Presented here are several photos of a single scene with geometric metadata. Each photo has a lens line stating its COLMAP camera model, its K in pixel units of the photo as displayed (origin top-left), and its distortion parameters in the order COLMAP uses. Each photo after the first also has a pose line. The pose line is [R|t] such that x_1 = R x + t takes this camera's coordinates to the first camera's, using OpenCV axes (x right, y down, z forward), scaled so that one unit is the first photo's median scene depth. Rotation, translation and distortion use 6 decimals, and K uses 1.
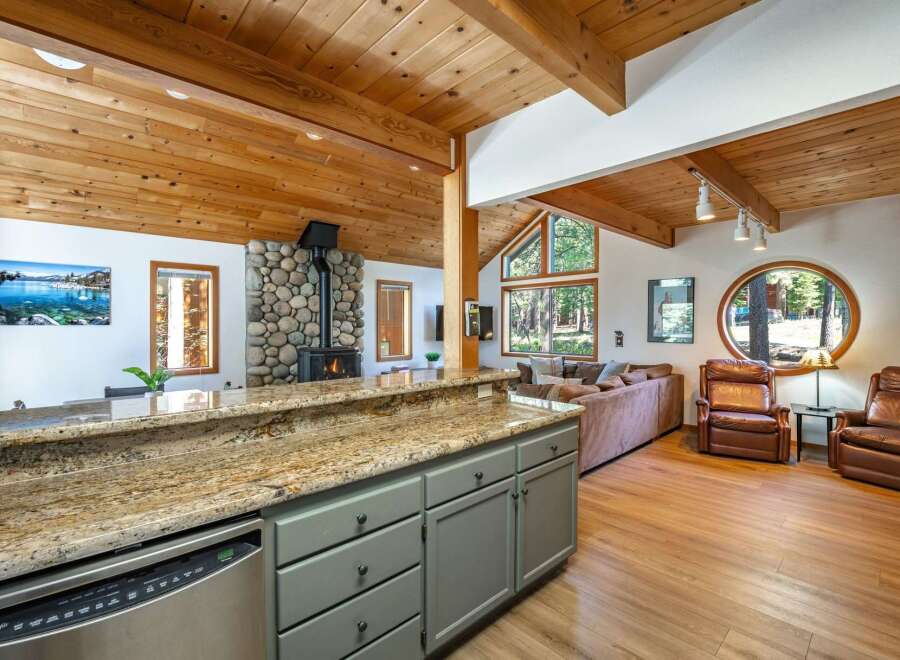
lens RADIAL K [[424.9, 0, 450.0], [0, 424.9, 330.0], [0, 0, 1]] dist [-0.000461, -0.000343]
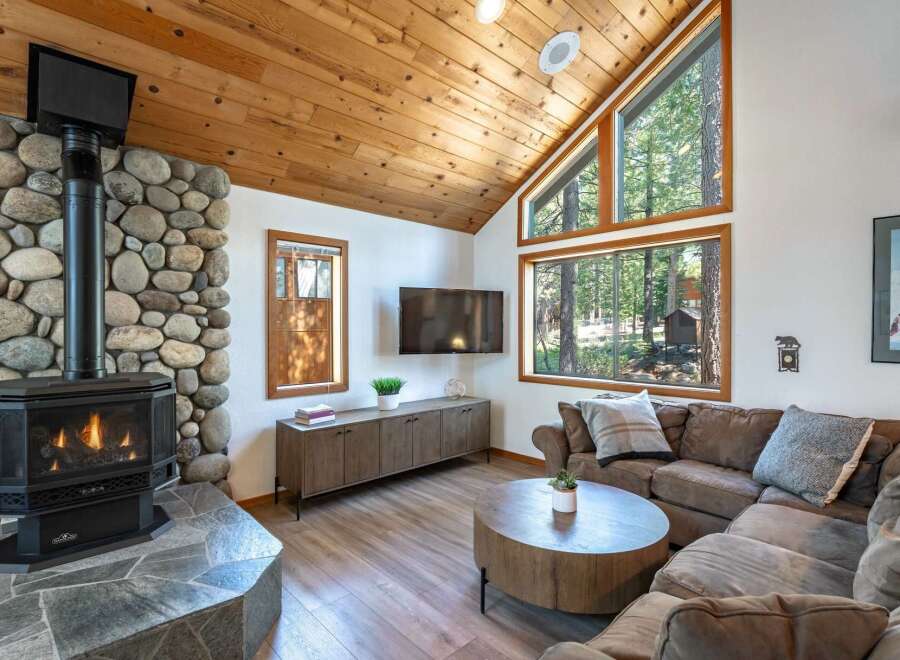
lens RADIAL K [[473.8, 0, 450.0], [0, 473.8, 330.0], [0, 0, 1]] dist [0.000267, 0.000027]
pose [[0.999969, 0.001502, 0.007756, 0.034609], [-0.001433, 0.999960, -0.008807, 0.000387], [-0.007769, 0.008796, 0.999931, 0.490170]]
